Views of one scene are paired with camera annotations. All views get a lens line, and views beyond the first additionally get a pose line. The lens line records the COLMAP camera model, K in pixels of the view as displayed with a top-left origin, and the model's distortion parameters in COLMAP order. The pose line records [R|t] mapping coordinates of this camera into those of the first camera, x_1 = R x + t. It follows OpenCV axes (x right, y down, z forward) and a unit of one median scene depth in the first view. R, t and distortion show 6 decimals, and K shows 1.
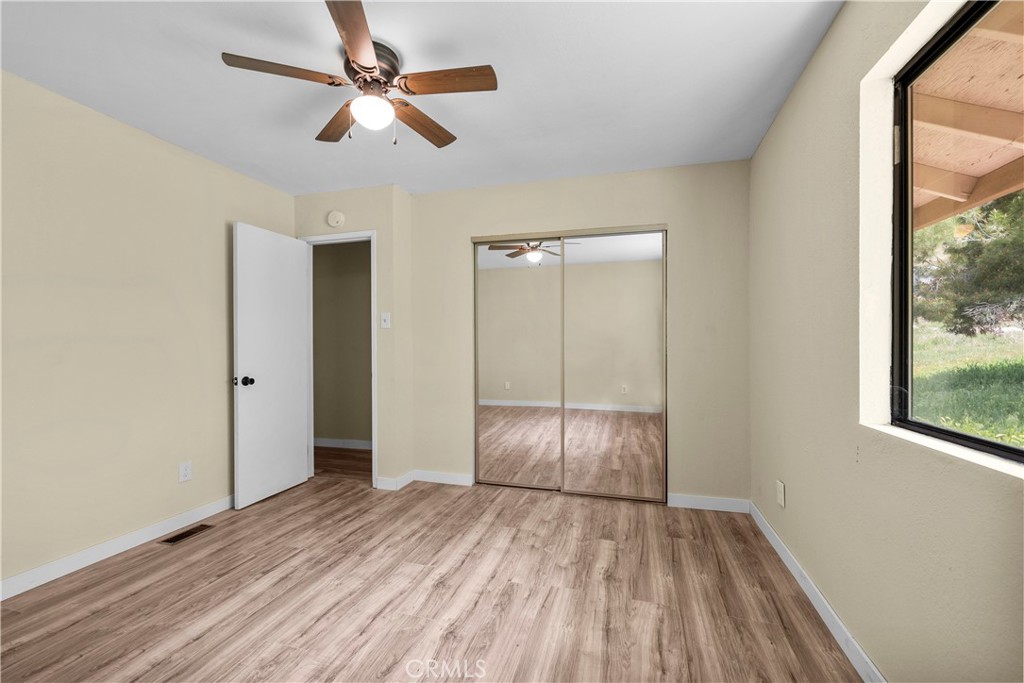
lens RADIAL K [[416.5, 0, 512.0], [0, 416.5, 341.5], [0, 0, 1]] dist [-0.001472, -0.000146]
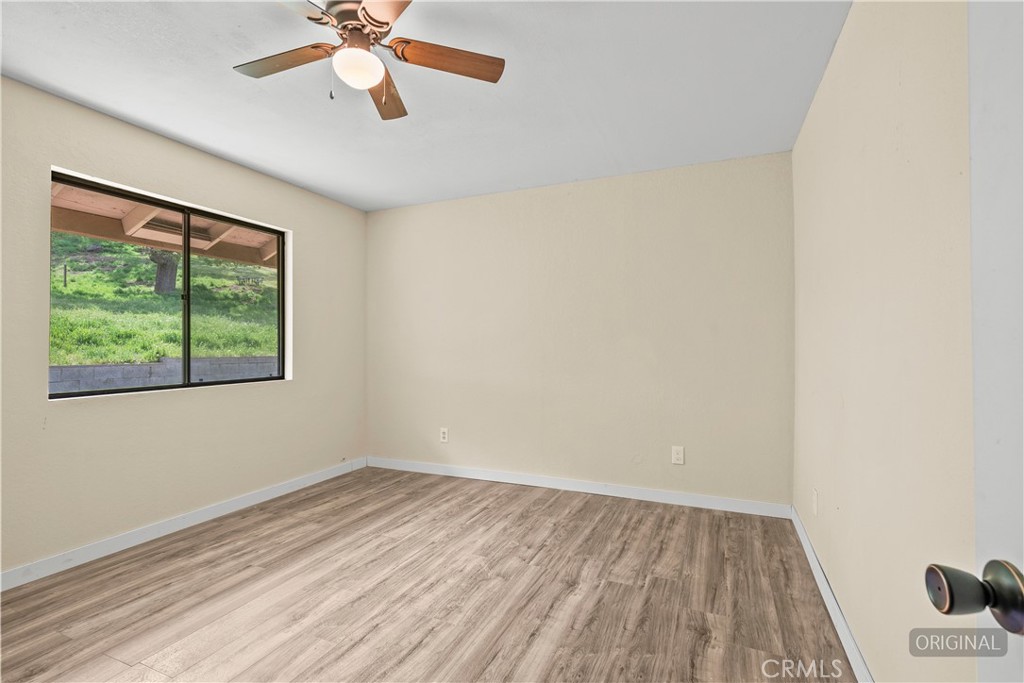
lens RADIAL K [[479.0, 0, 506.3], [0, 479.0, 343.0], [0, 0, 1]] dist [-0.000121, 0.000328]
pose [[-0.988293, 0.005322, 0.152478, -0.844724], [0.004021, 0.999953, -0.008833, 0.022395], [-0.152518, -0.008117, -0.988267, 2.084038]]
